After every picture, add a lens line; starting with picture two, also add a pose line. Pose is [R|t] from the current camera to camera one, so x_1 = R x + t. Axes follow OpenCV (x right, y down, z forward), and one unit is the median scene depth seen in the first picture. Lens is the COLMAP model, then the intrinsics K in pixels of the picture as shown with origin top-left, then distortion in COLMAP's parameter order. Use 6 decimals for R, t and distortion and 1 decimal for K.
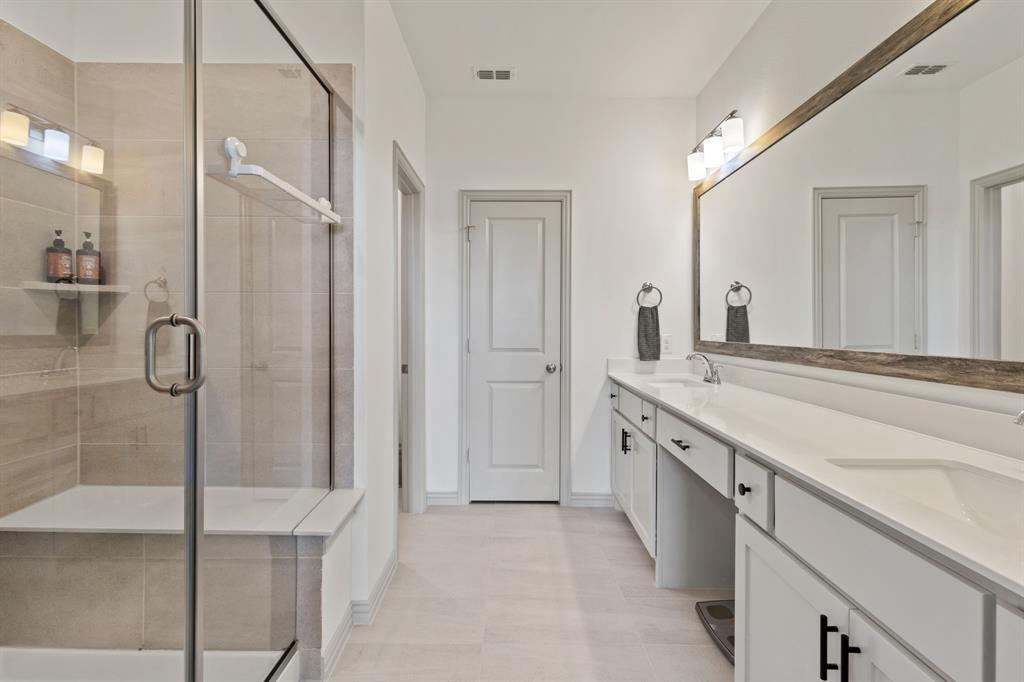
lens RADIAL K [[474.3, 0, 510.9], [0, 474.3, 324.2], [0, 0, 1]] dist [0.002346, -0.000101]
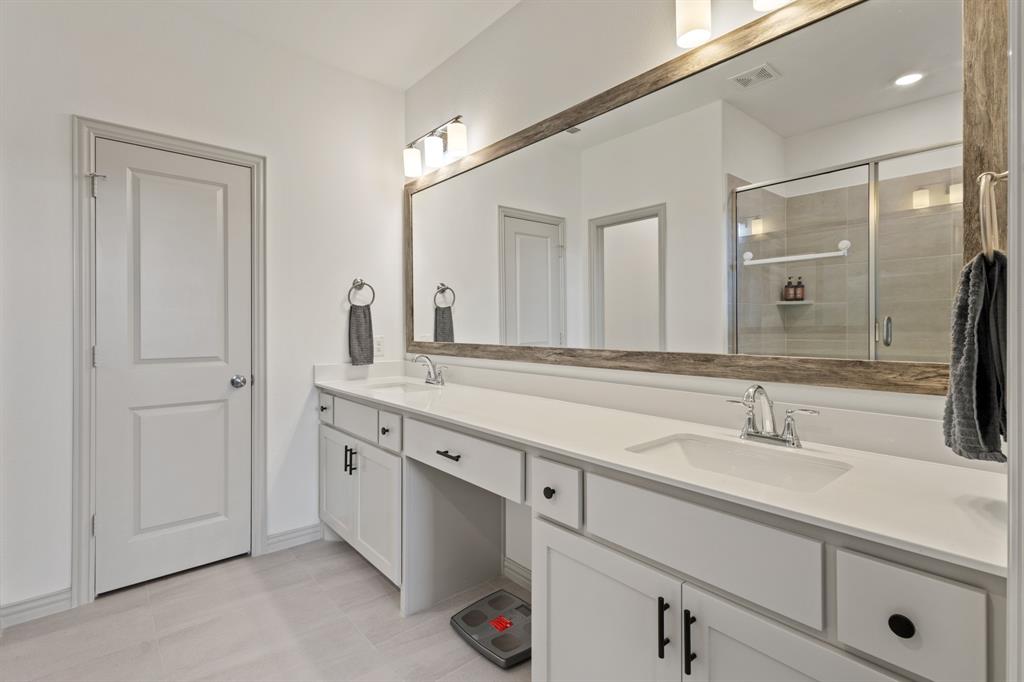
lens RADIAL K [[475.1, 0, 513.0], [0, 475.1, 322.8], [0, 0, 1]] dist [0.003270, 0.000358]
pose [[0.747472, 0.004306, 0.664280, -0.099461], [-0.003035, 0.999991, -0.003067, -0.001829], [-0.664287, 0.000276, 0.747478, 0.132427]]
